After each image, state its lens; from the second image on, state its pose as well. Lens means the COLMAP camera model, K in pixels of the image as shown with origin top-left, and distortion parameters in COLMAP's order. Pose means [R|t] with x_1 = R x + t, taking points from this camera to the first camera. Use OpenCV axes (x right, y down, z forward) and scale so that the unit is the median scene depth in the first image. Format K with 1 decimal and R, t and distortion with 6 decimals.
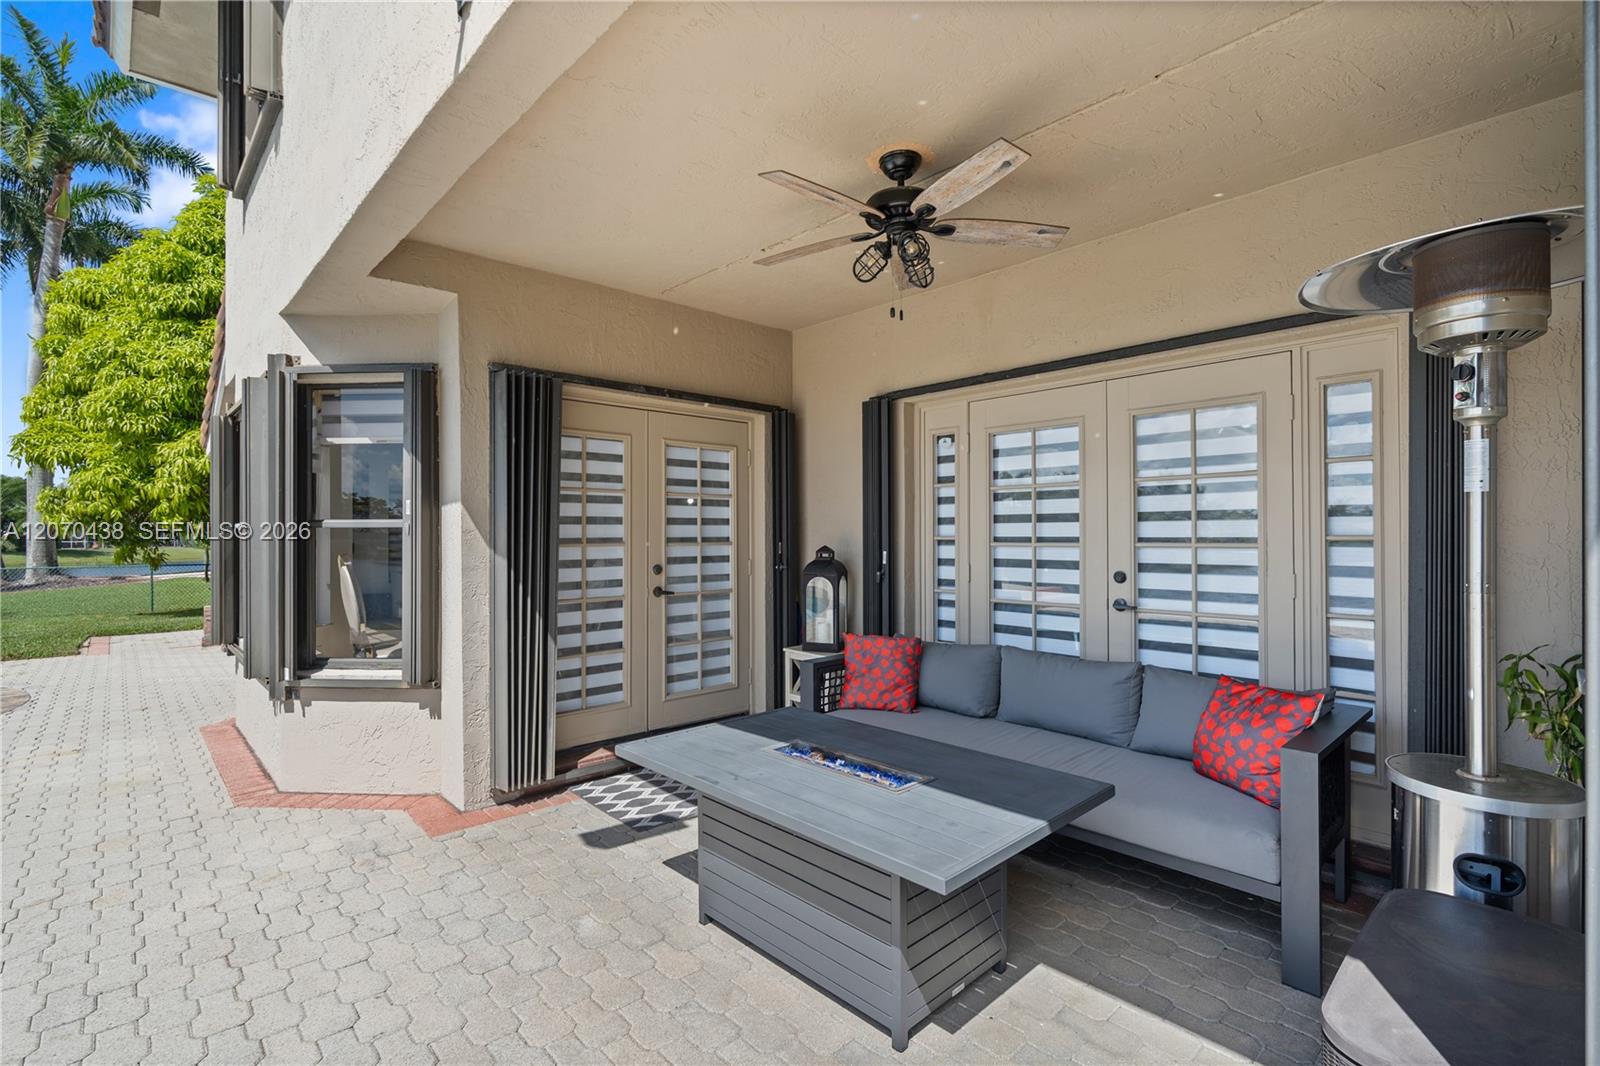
lens RADIAL K [[723.6, 0, 797.0], [0, 723.6, 539.0], [0, 0, 1]] dist [-0.013106, -0.000513]
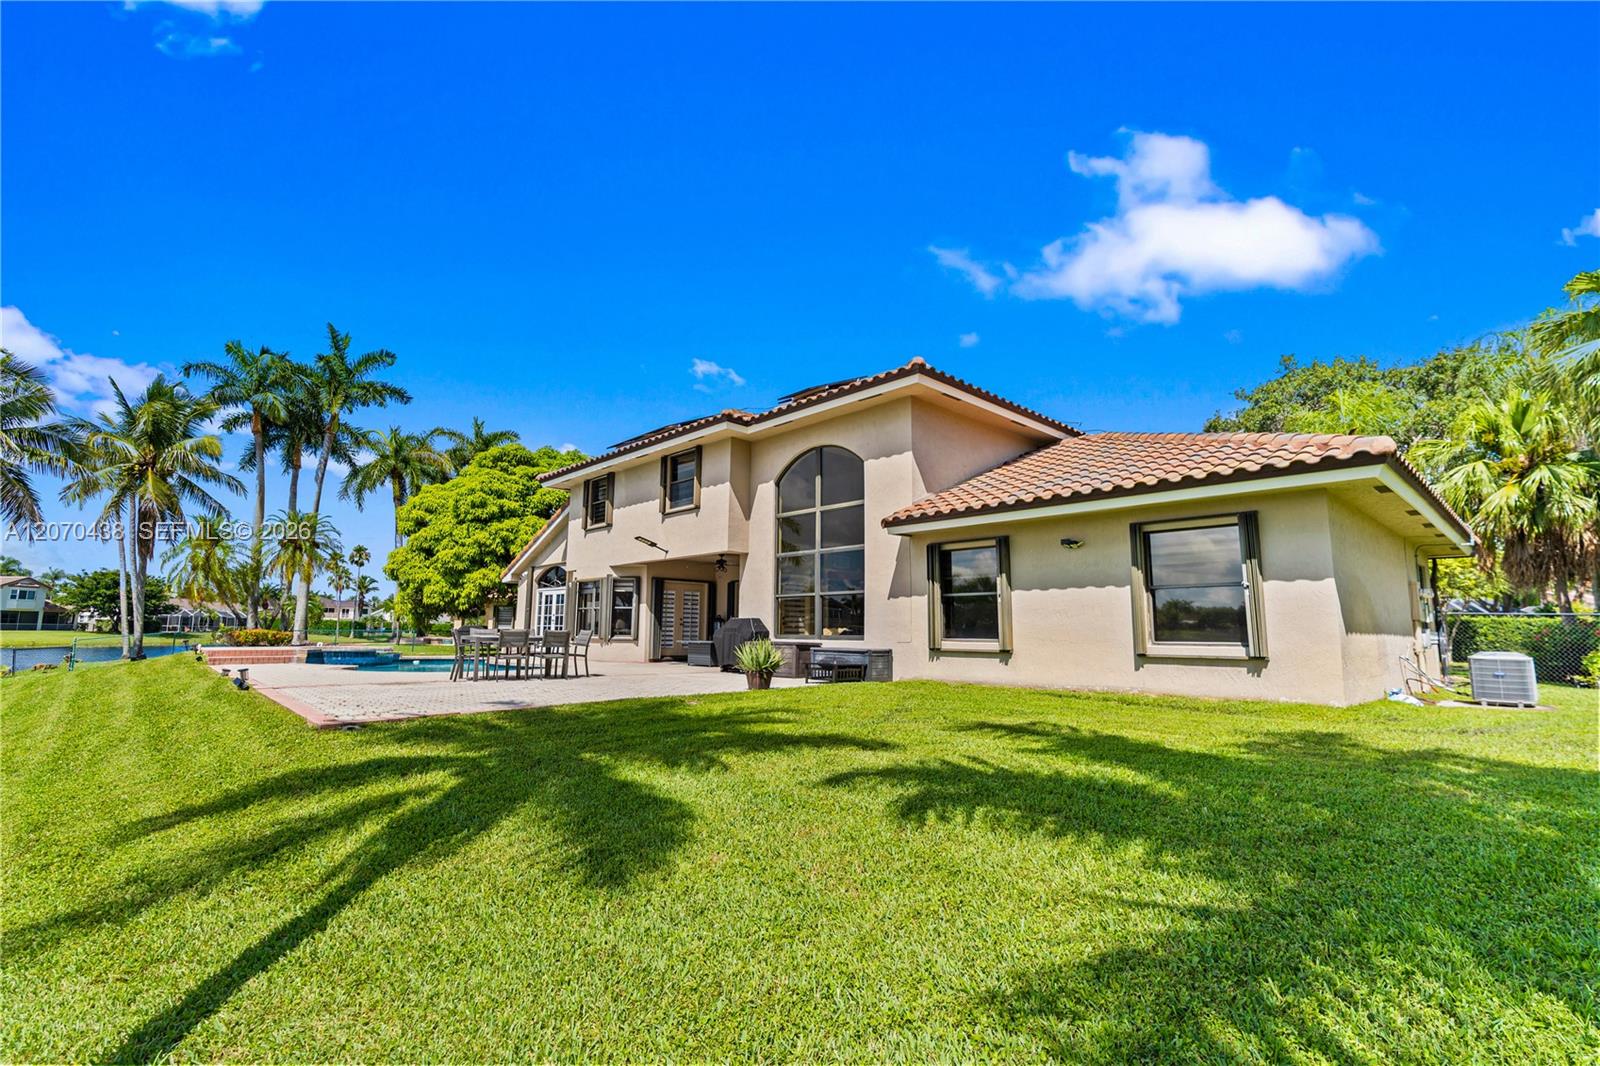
lens RADIAL K [[723.6, 0, 791.1], [0, 723.6, 536.3], [0, 0, 1]] dist [-0.013106, -0.000513]
pose [[0.999828, 0.014544, -0.011495, 0.206133], [-0.016009, 0.990049, -0.139806, 0.058556], [0.009347, 0.139966, 0.990112, -1.363177]]
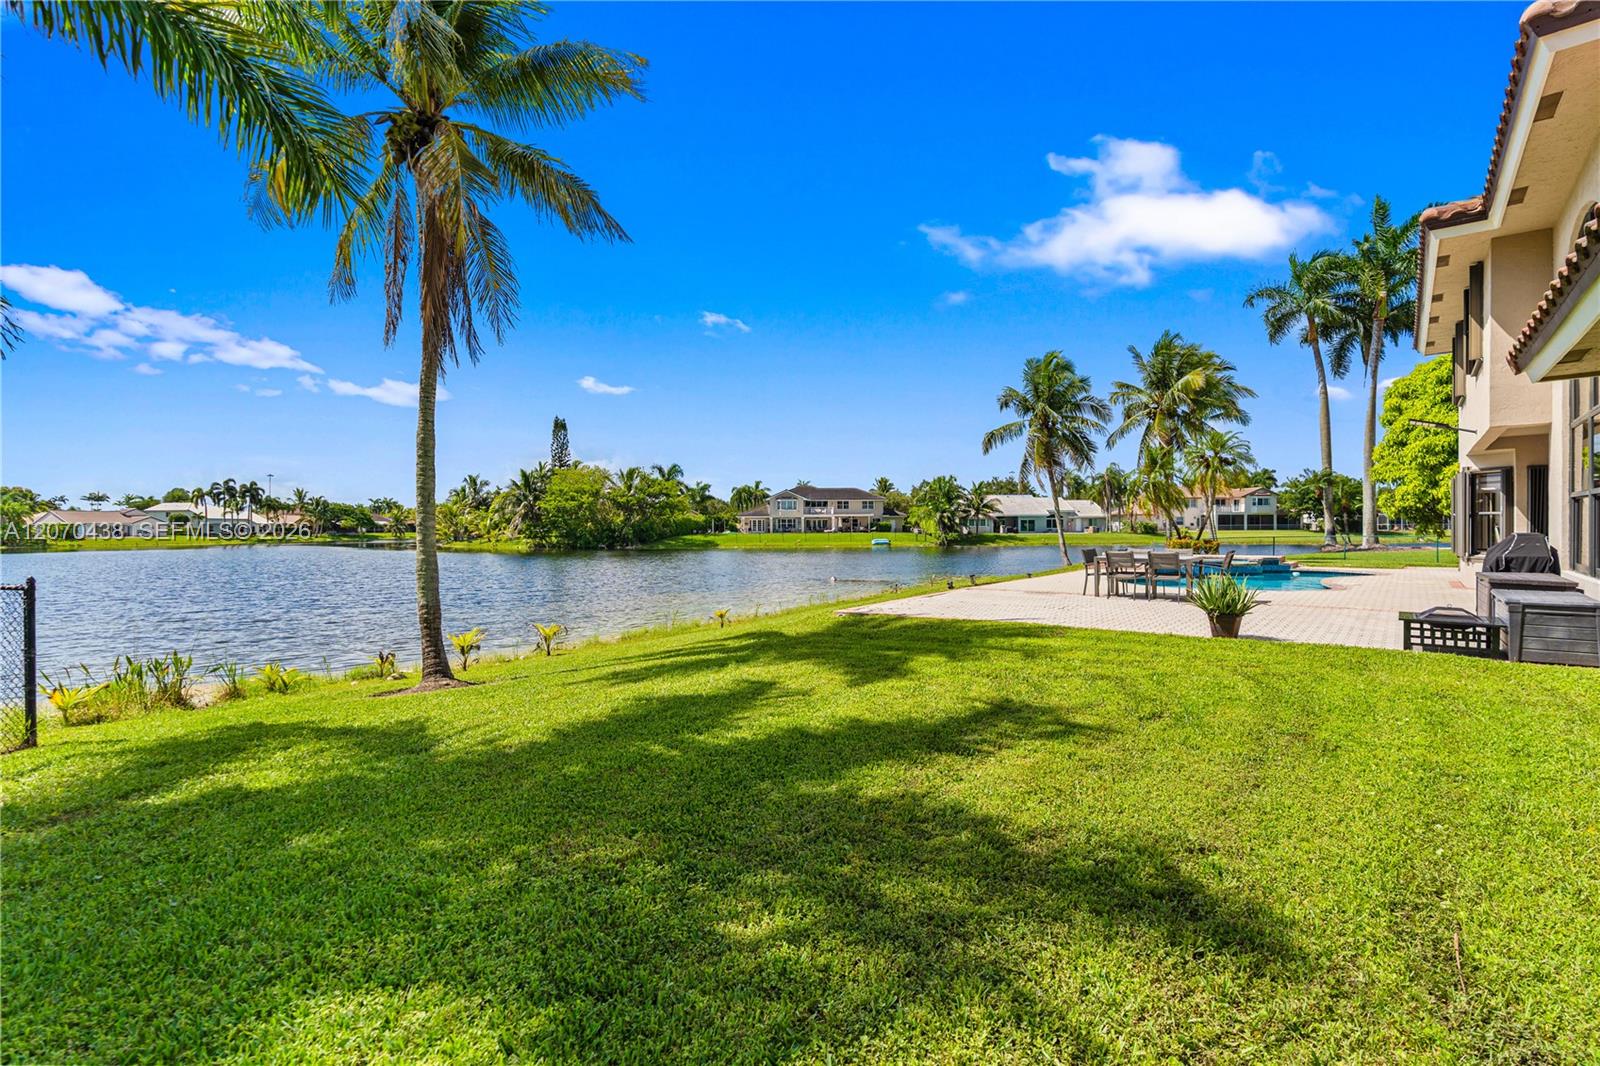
lens RADIAL K [[723.6, 0, 794.4], [0, 723.6, 533.8], [0, 0, 1]] dist [-0.013106, -0.000513]
pose [[0.097000, 0.018320, -0.995116, 0.838613], [-0.002242, 0.999832, 0.018189, 0.007620], [0.995282, 0.000466, 0.097024, -0.897531]]
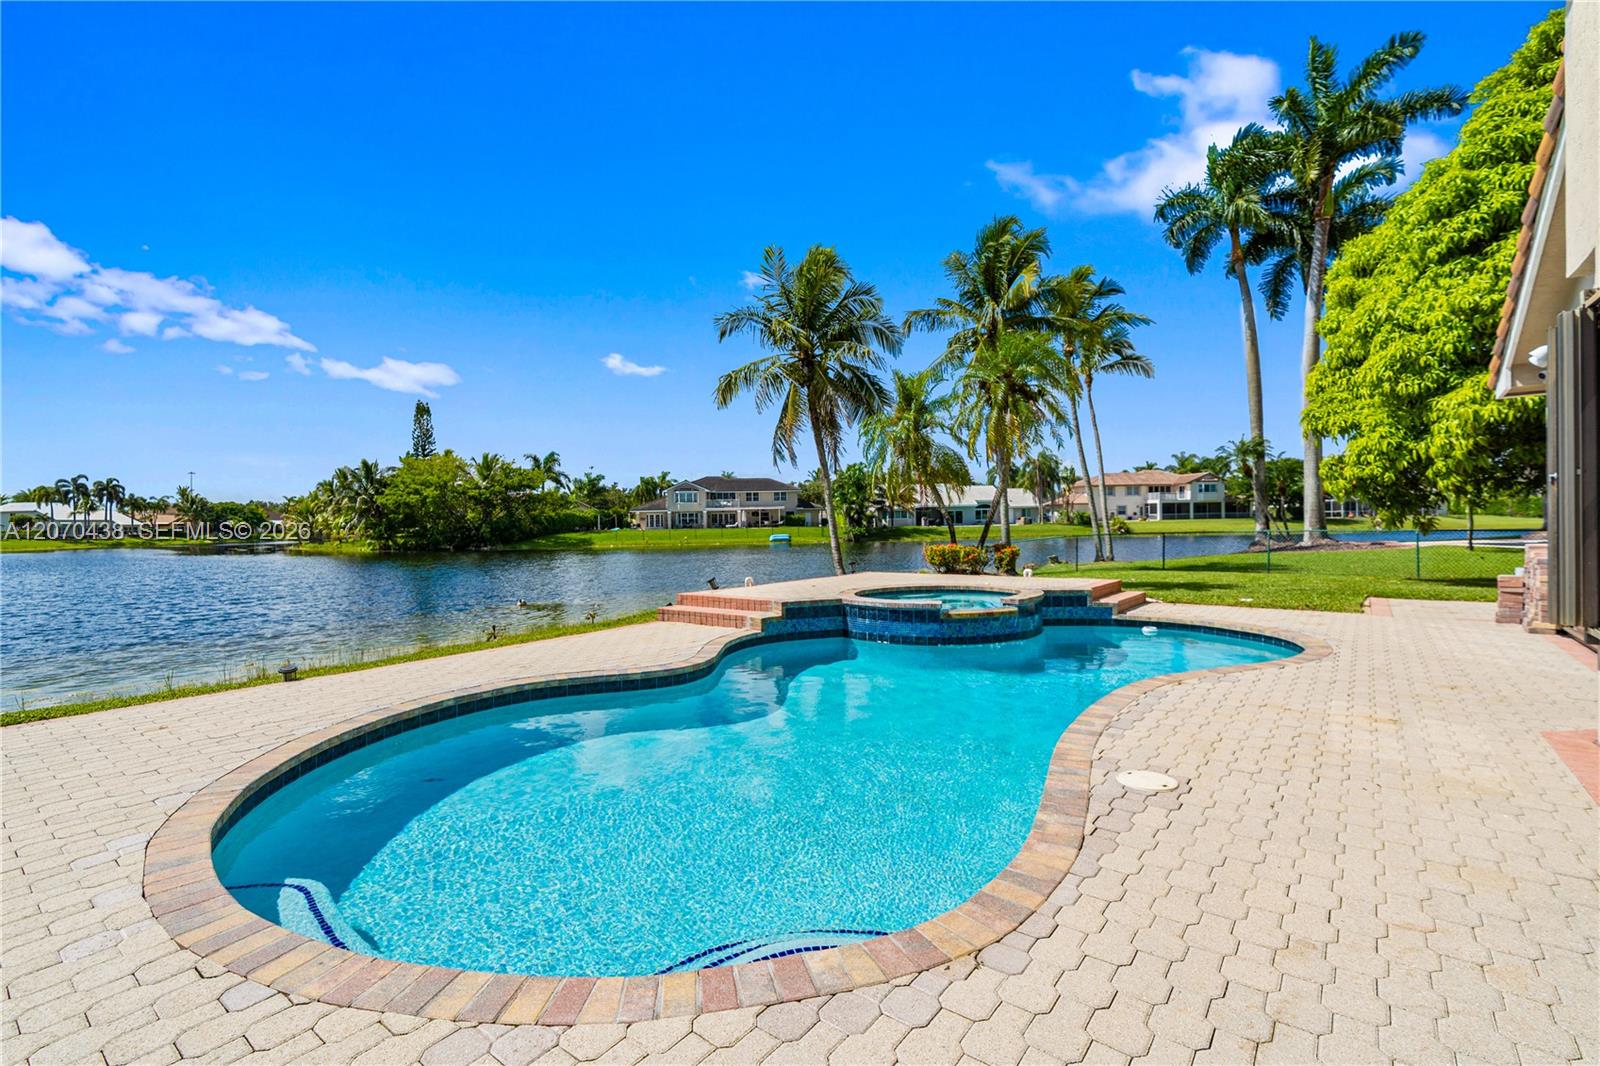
lens RADIAL K [[723.6, 0, 795.3], [0, 723.6, 531.0], [0, 0, 1]] dist [-0.013106, -0.000513]
pose [[0.135390, 0.022005, -0.990548, -0.073330], [0.009640, 0.999677, 0.023526, 0.009004], [0.990745, -0.012734, 0.135134, 0.042537]]
